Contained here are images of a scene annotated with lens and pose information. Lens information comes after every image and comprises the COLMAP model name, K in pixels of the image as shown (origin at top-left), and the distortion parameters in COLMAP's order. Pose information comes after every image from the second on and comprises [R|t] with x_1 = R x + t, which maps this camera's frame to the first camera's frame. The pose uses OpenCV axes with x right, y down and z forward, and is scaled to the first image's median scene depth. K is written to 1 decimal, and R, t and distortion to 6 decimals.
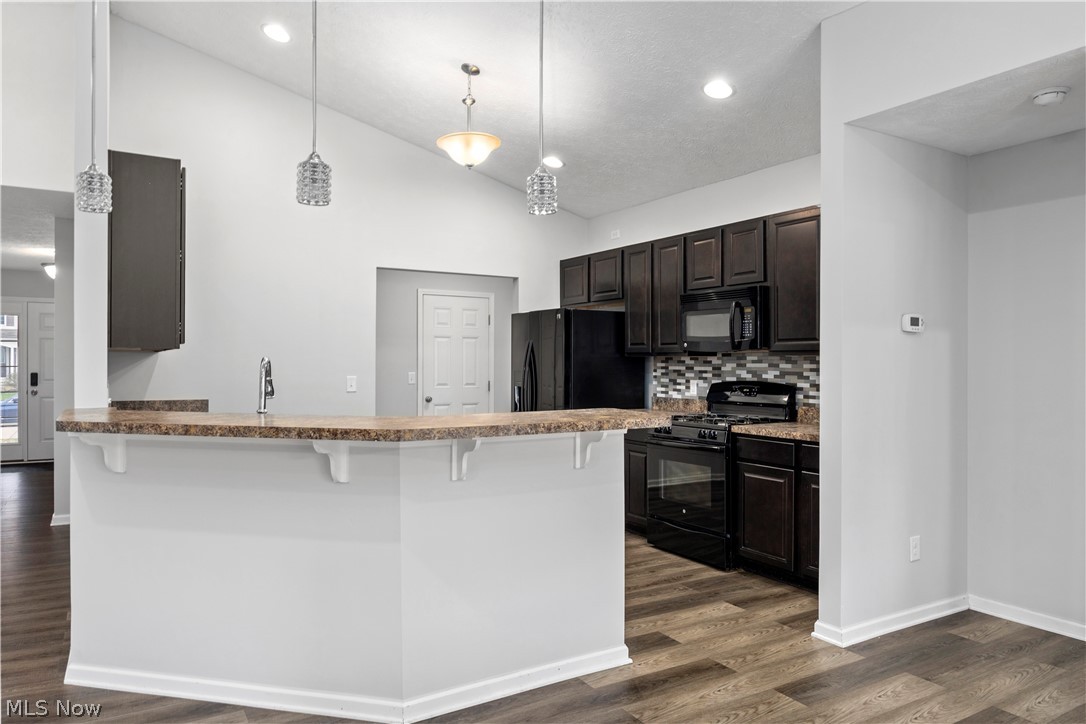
lens RADIAL K [[712.6, 0, 543.0], [0, 712.6, 362.0], [0, 0, 1]] dist [0.094624, 0.000284]
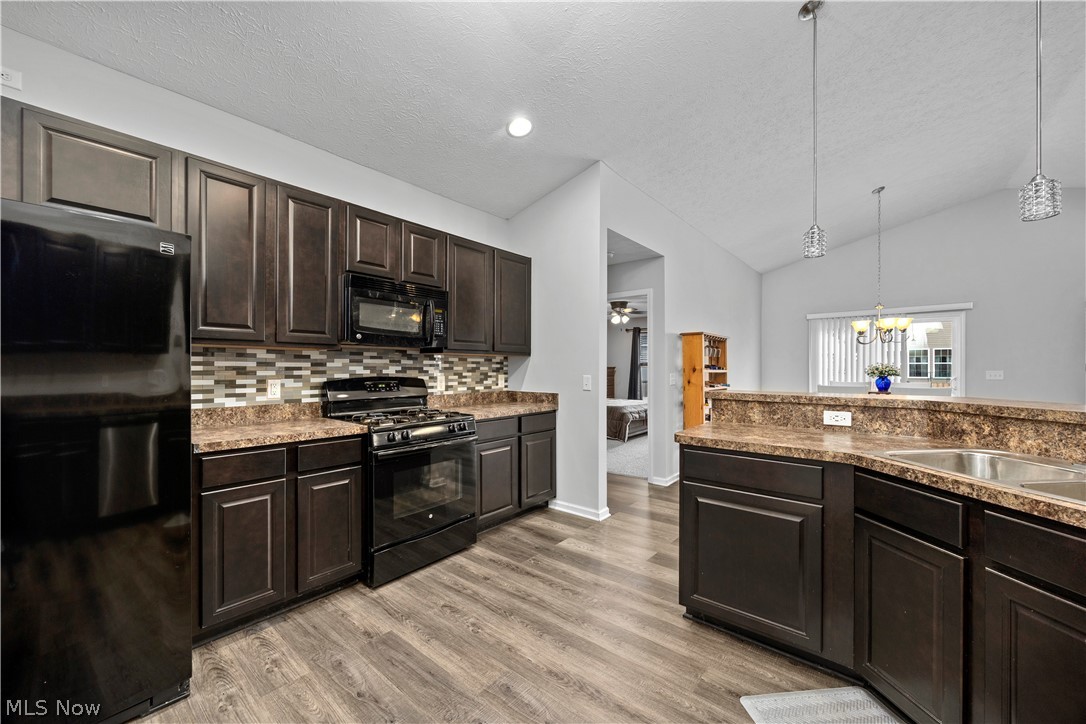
lens RADIAL K [[426.5, 0, 542.4], [0, 426.5, 365.4], [0, 0, 1]] dist [0.001135, 0.000185]
pose [[-0.321784, 0.001316, 0.946812, -0.317803], [-0.004300, 0.999987, -0.002852, 0.010172], [-0.946803, -0.004989, -0.321774, 0.877519]]
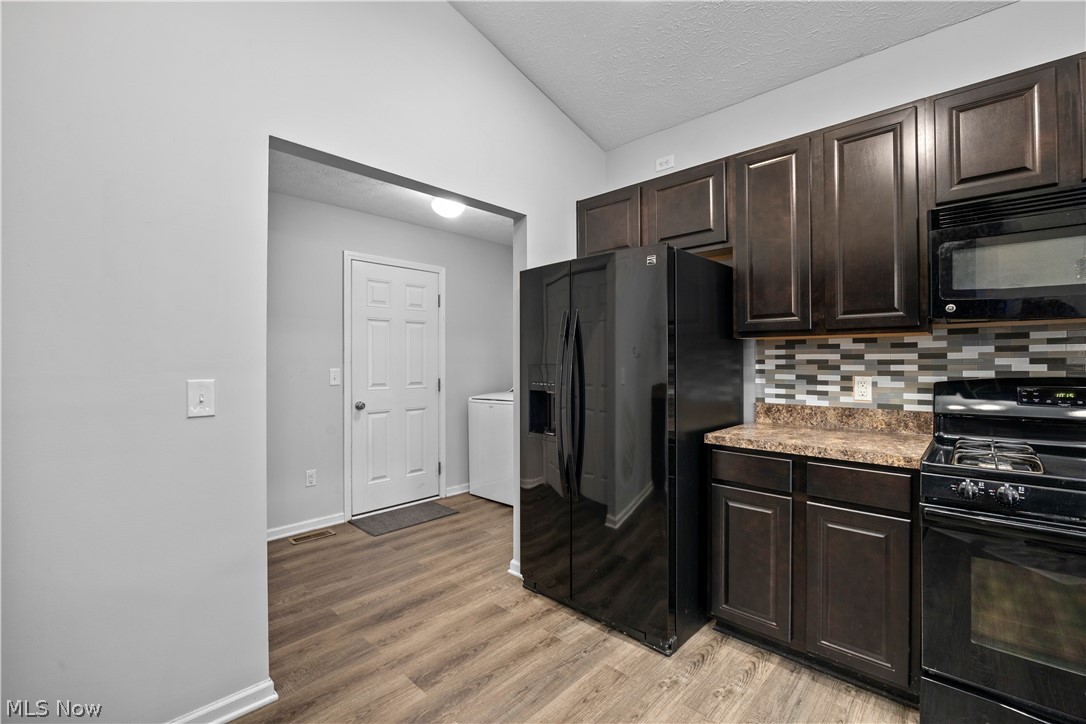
lens RADIAL K [[478.2, 0, 546.7], [0, 478.2, 362.0], [0, 0, 1]] dist [-0.003699, -0.000525]
pose [[0.965039, -0.006989, 0.262011, -0.148168], [0.006243, 0.999974, 0.003682, 0.010289], [-0.262030, -0.001918, 0.965058, 0.687959]]
